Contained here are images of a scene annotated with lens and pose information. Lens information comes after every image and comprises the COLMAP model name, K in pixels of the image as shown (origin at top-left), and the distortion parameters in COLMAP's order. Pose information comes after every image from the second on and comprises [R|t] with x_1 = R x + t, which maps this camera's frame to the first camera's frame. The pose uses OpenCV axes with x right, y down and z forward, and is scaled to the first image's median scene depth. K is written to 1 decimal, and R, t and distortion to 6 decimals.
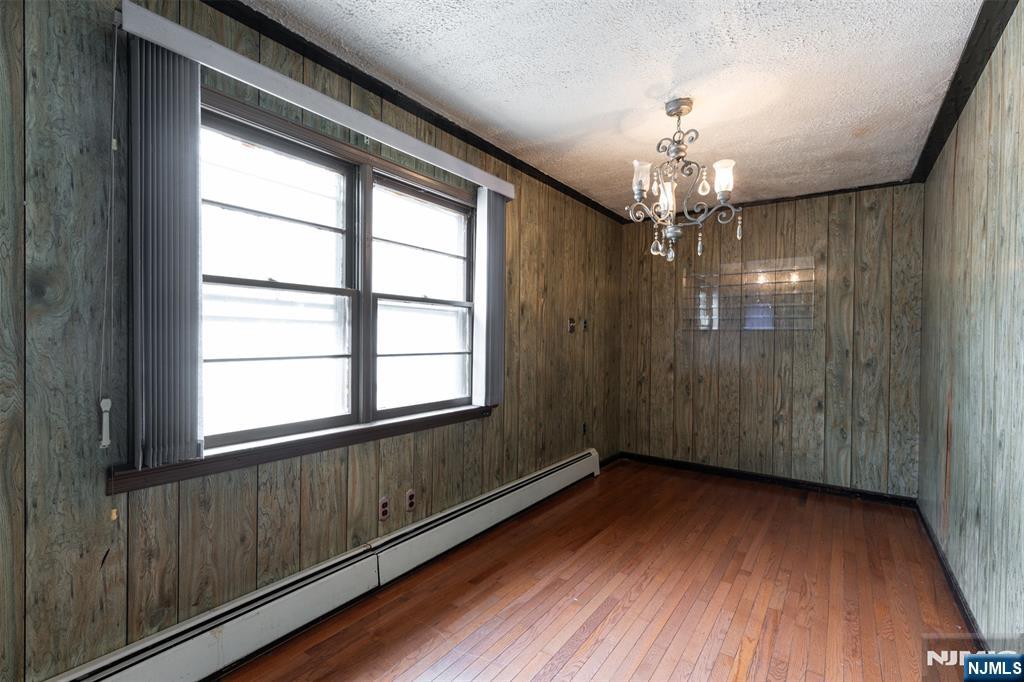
lens RADIAL K [[455.7, 0, 510.5], [0, 455.7, 342.9], [0, 0, 1]] dist [0.002870, -0.001253]
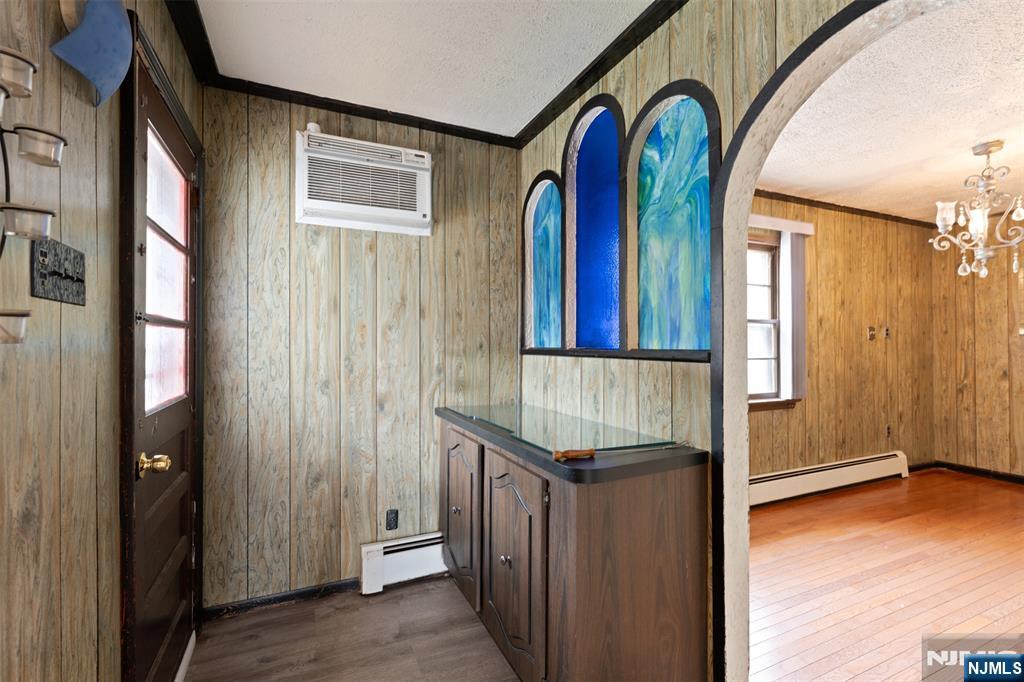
lens RADIAL K [[455.7, 0, 511.4], [0, 455.7, 342.2], [0, 0, 1]] dist [0.002870, -0.001253]
pose [[0.868029, -0.017368, -0.496210, -0.085046], [0.008005, 0.999748, -0.020991, -0.002140], [0.496449, 0.014248, 0.867949, -0.440570]]
